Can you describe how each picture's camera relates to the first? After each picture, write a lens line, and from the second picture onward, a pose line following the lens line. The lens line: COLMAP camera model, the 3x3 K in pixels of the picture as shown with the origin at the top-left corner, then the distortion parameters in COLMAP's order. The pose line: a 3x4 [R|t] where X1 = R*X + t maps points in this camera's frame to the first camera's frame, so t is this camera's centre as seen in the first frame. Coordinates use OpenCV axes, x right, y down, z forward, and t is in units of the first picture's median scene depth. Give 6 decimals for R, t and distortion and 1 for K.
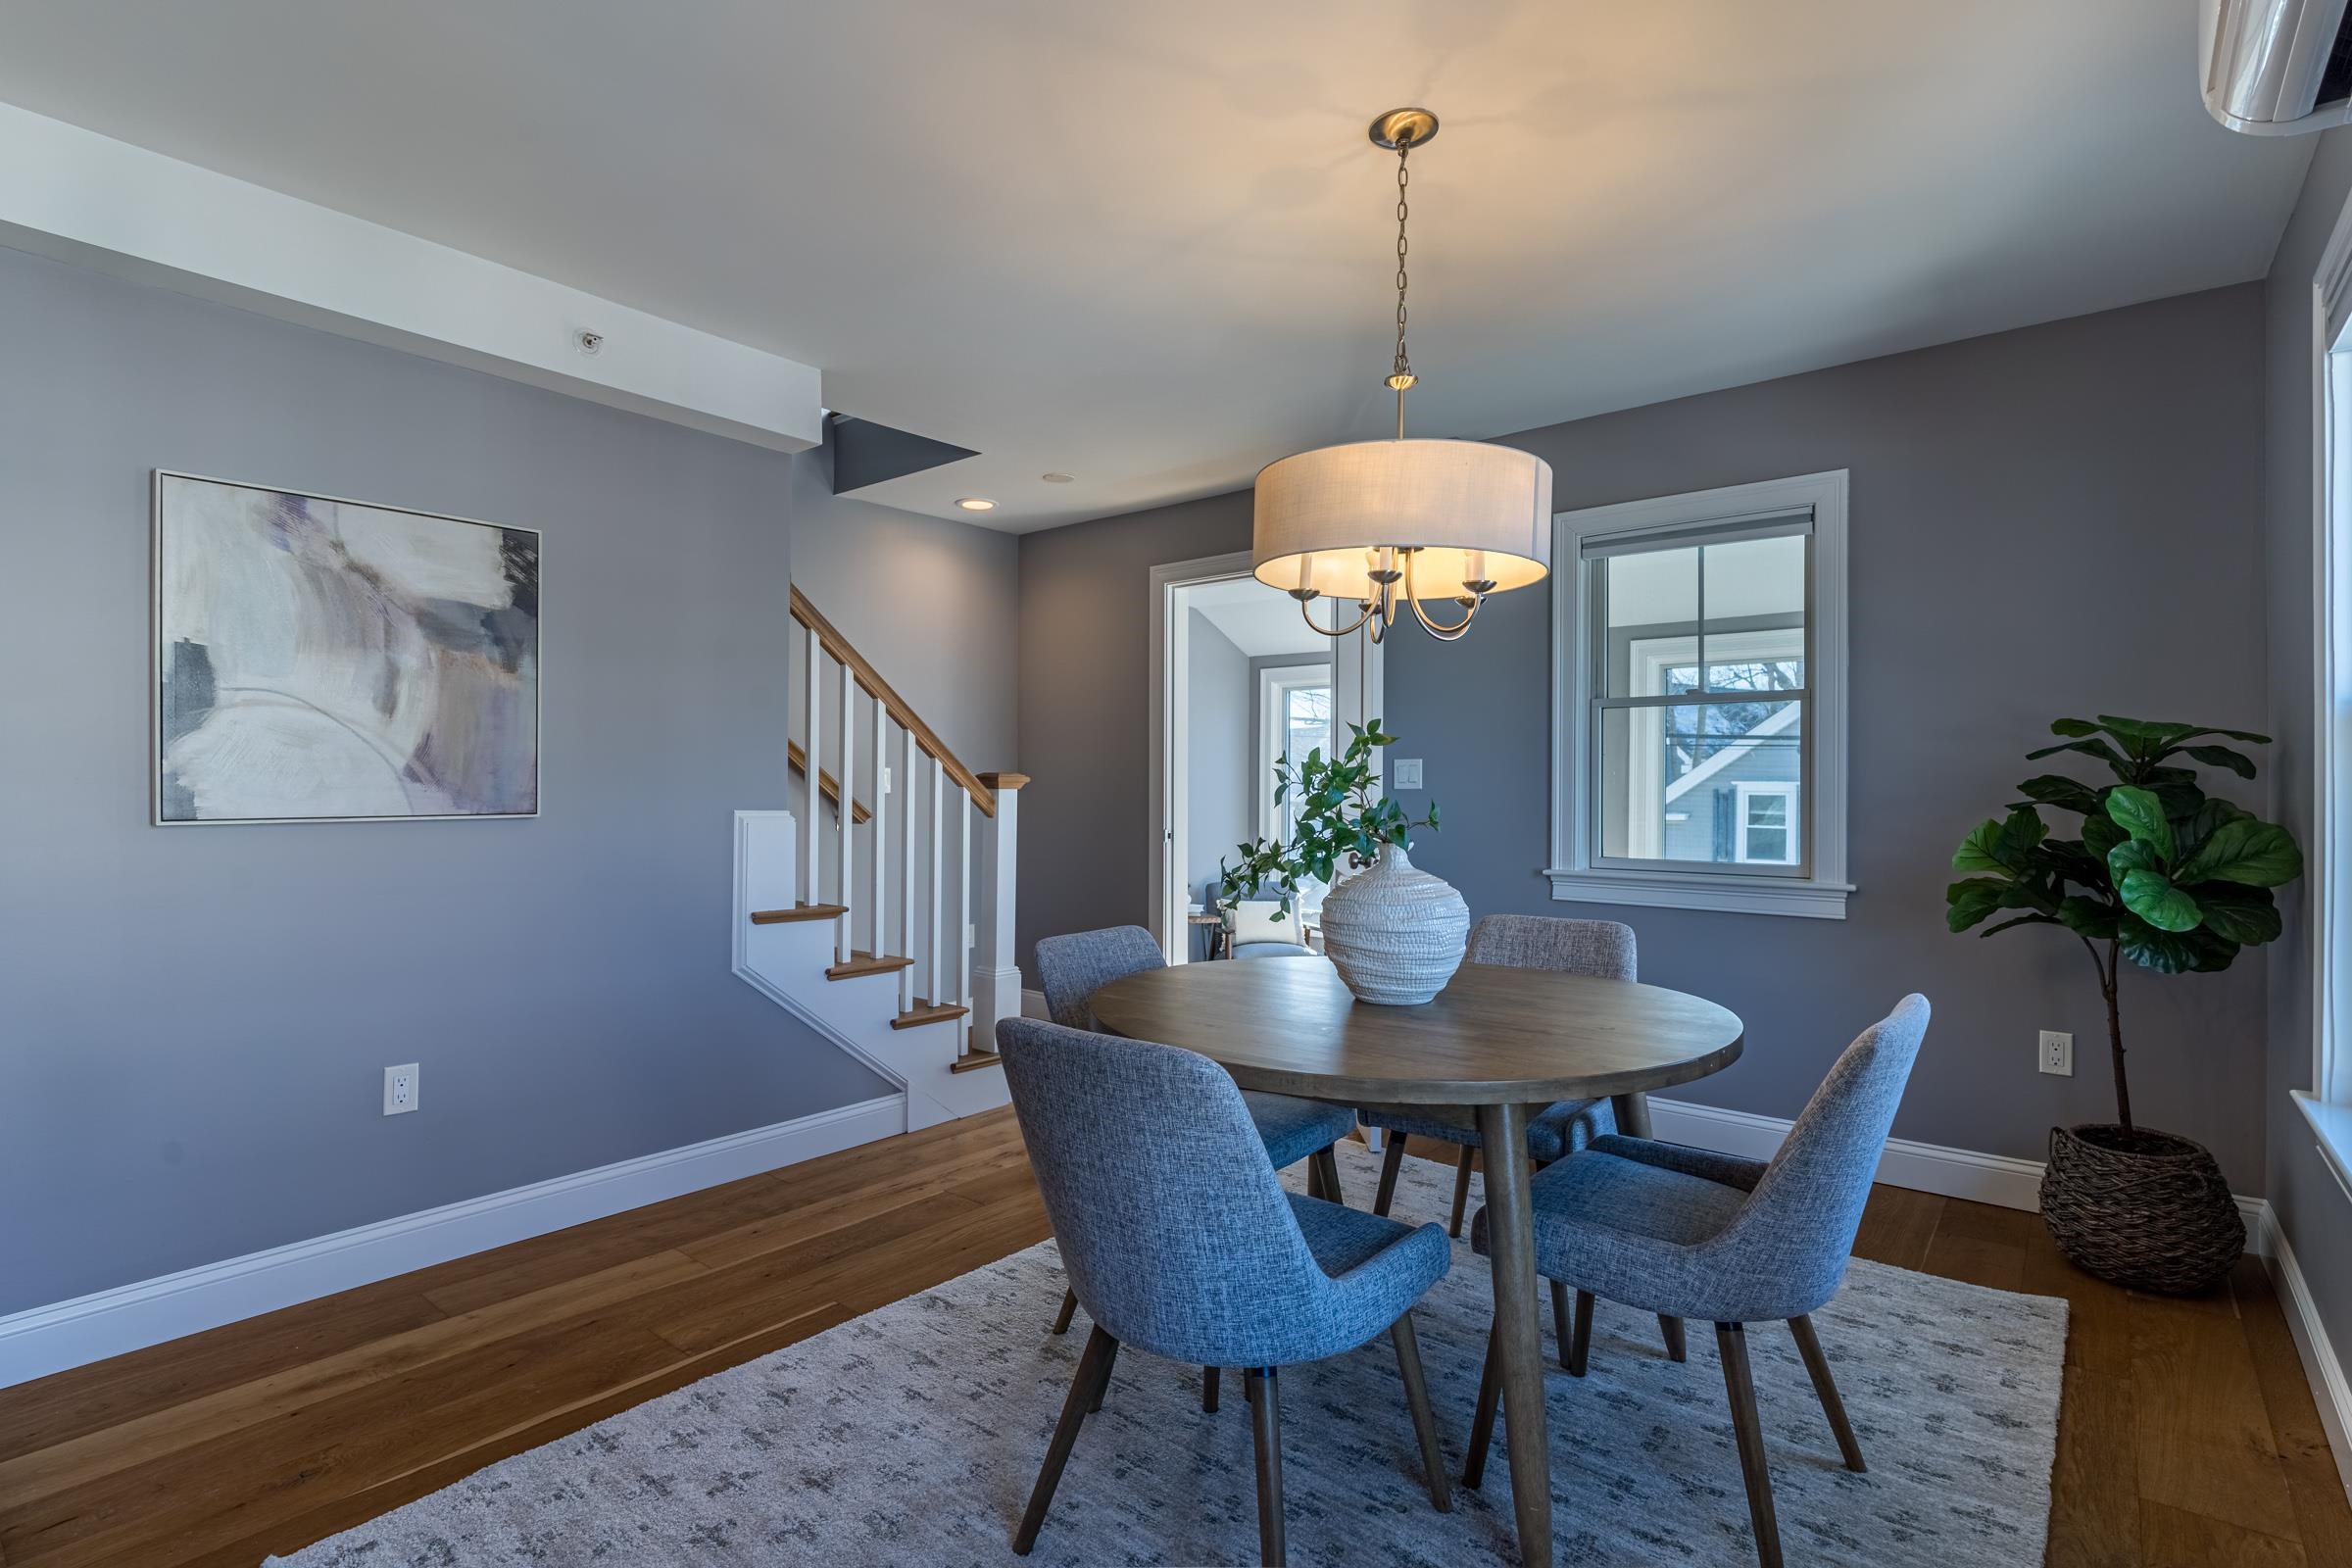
lens RADIAL K [[1124.8, 0, 1169.2], [0, 1124.8, 790.9], [0, 0, 1]] dist [-0.001575, 0.001762]
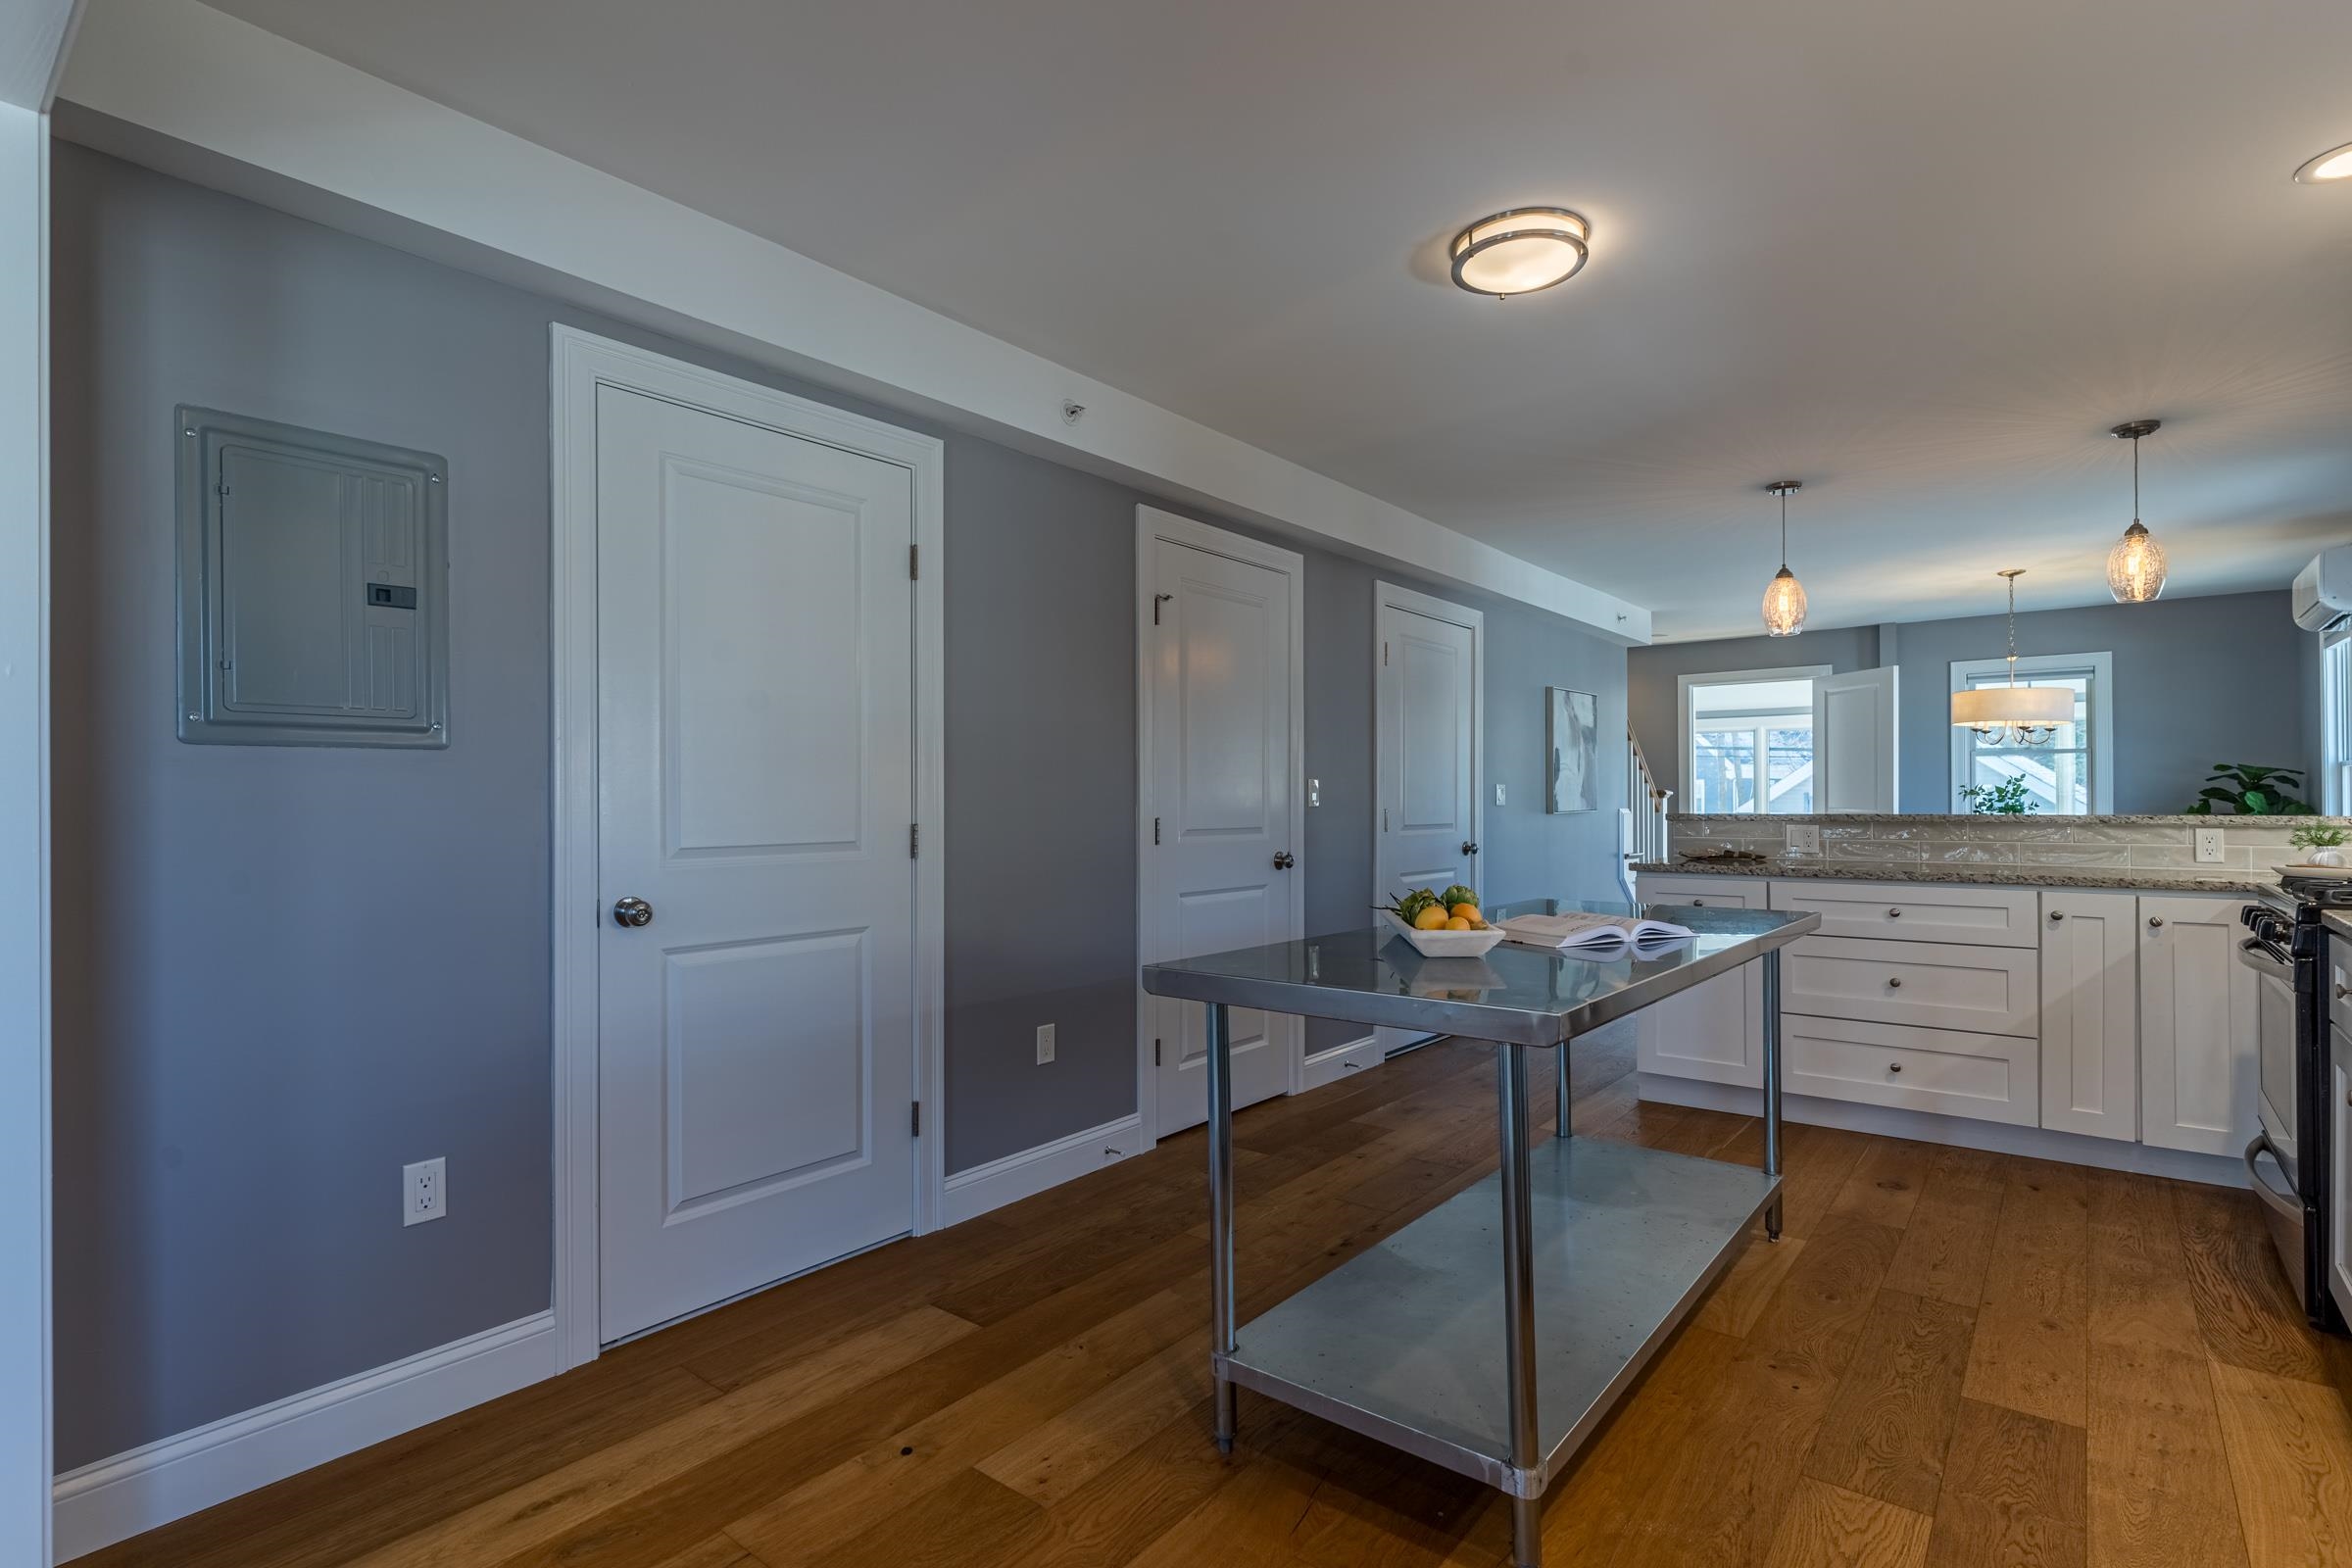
lens RADIAL K [[1124.8, 0, 1183.0], [0, 1124.8, 795.3], [0, 0, 1]] dist [-0.001575, 0.001762]
pose [[0.999952, -0.009229, 0.003269, -1.511673], [0.009260, 0.999913, -0.009444, 0.006226], [-0.003182, 0.009474, 0.999950, -1.484627]]
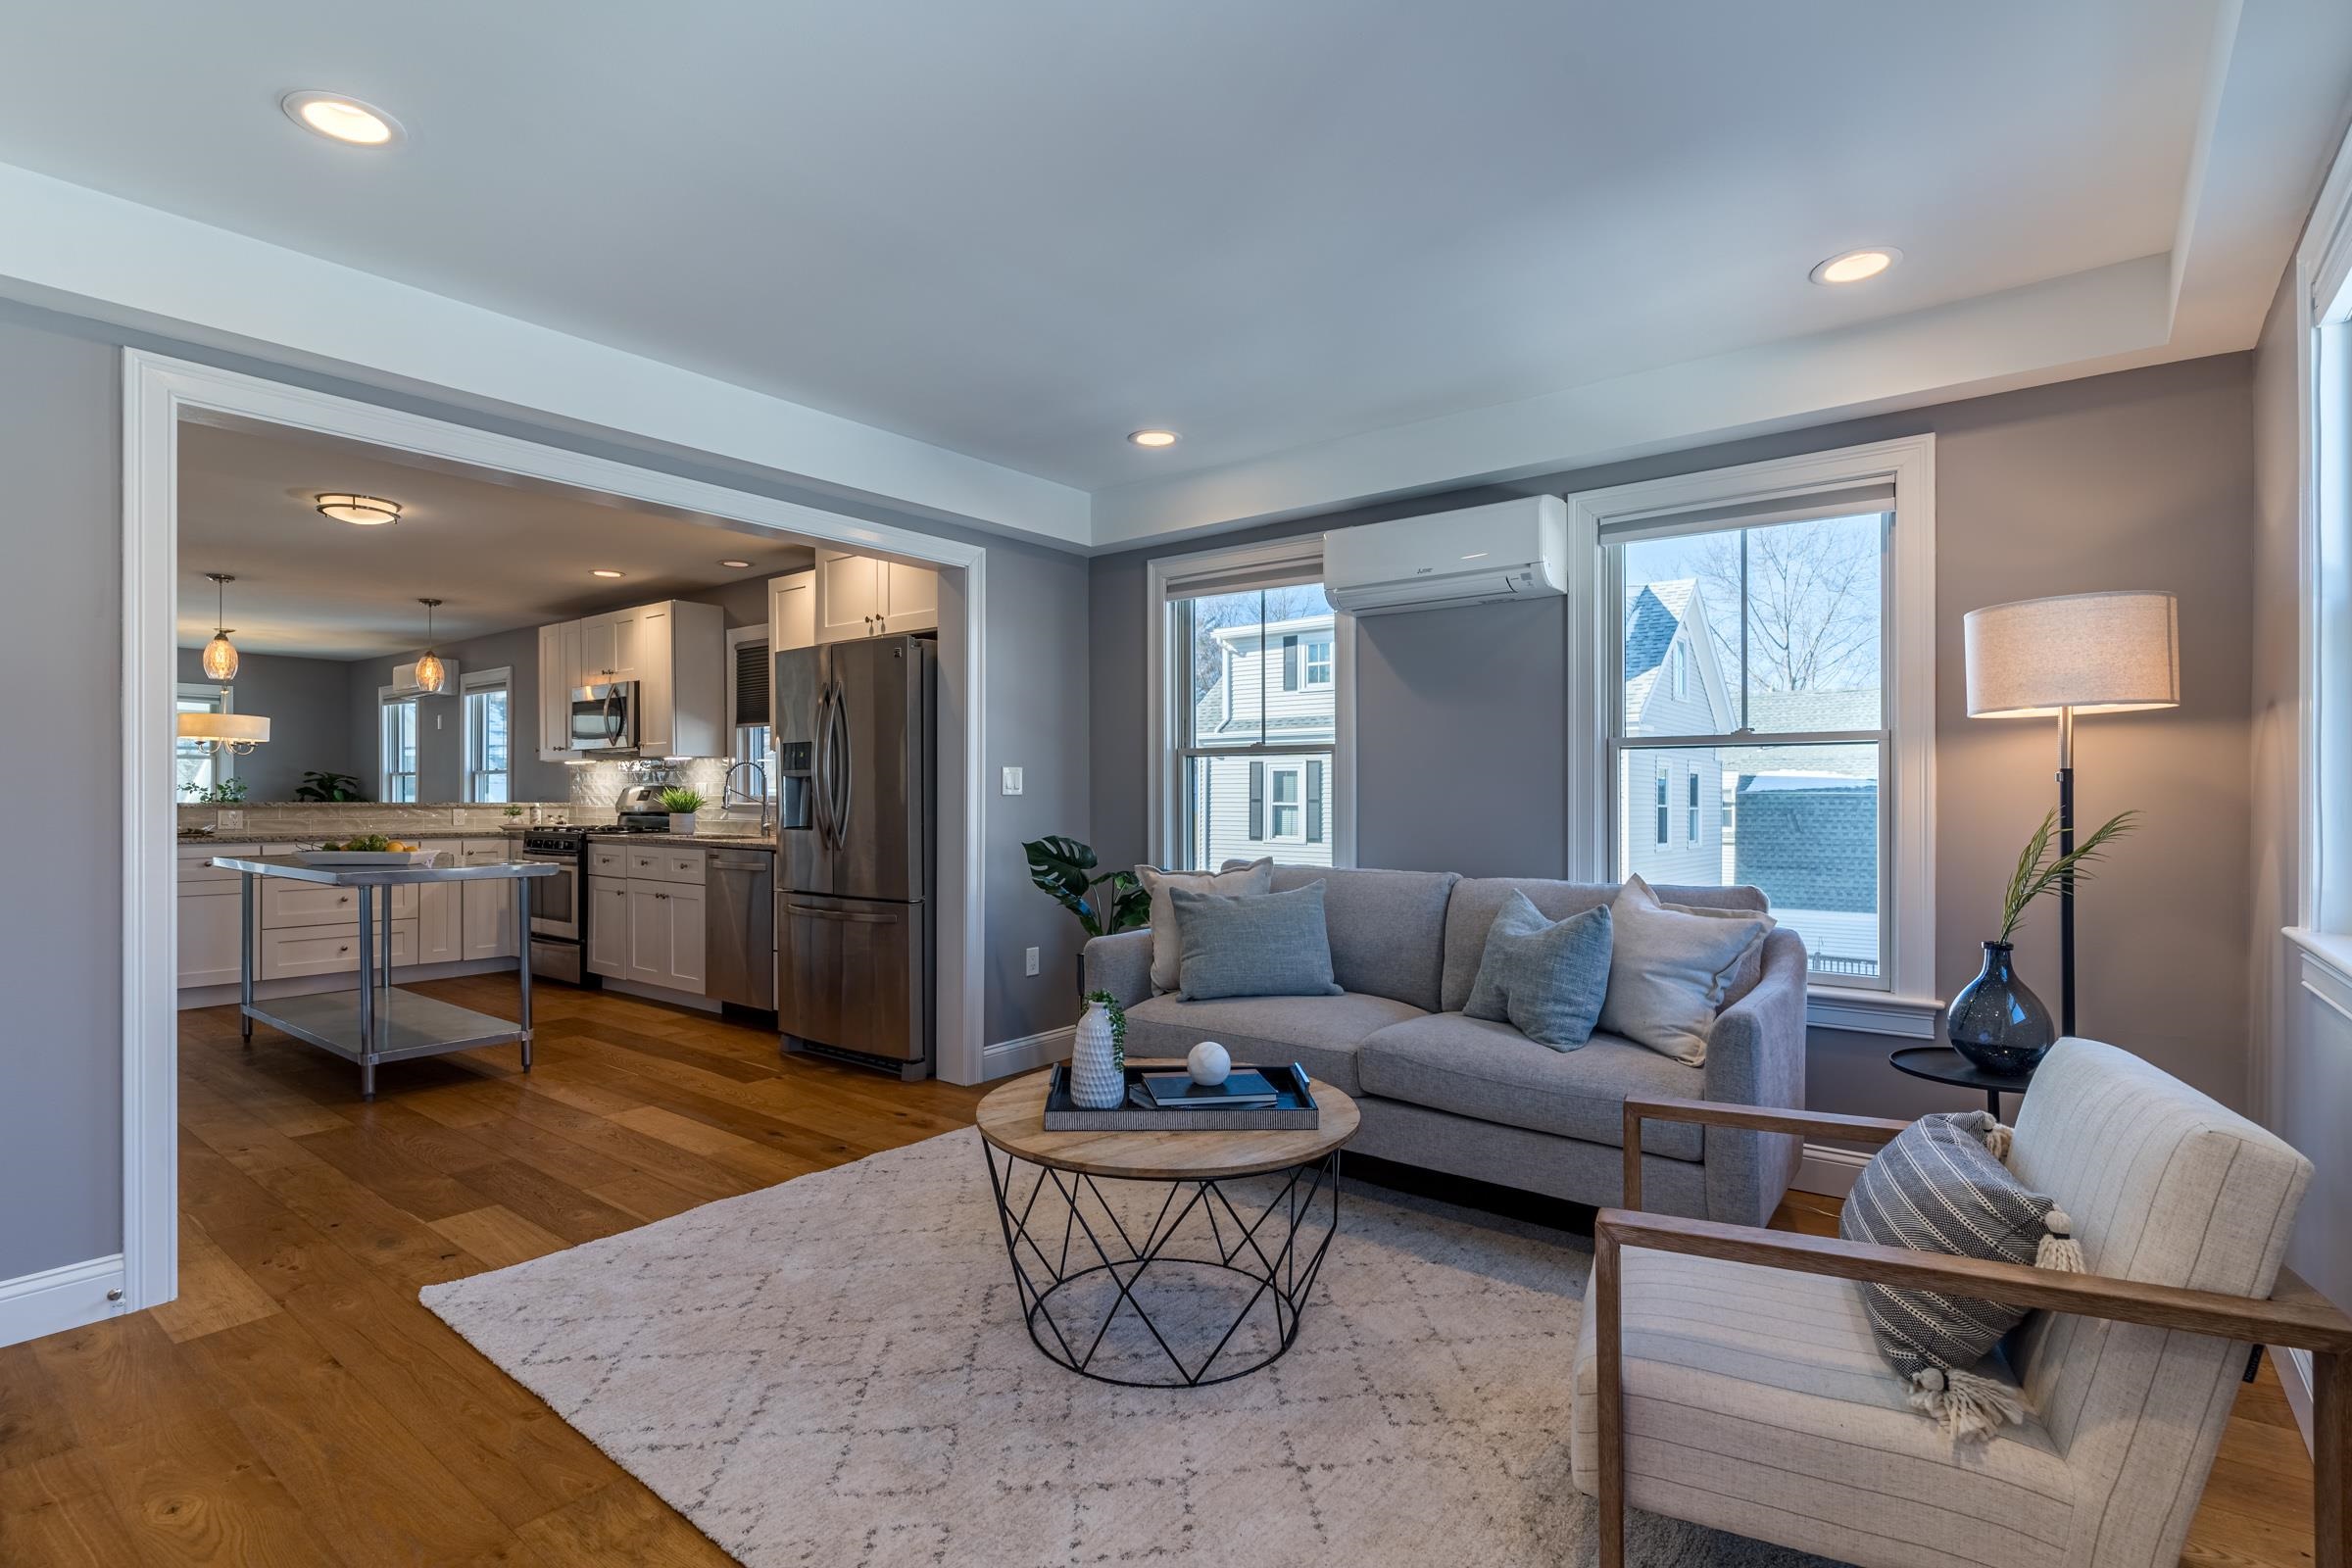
lens RADIAL K [[1124.8, 0, 1172.7], [0, 1124.8, 798.2], [0, 0, 1]] dist [-0.001575, 0.001762]
pose [[-0.017720, -0.006954, 0.999819, -3.036949], [0.001525, 0.999974, 0.006982, 0.002916], [-0.999842, 0.001648, -0.017709, -1.820227]]
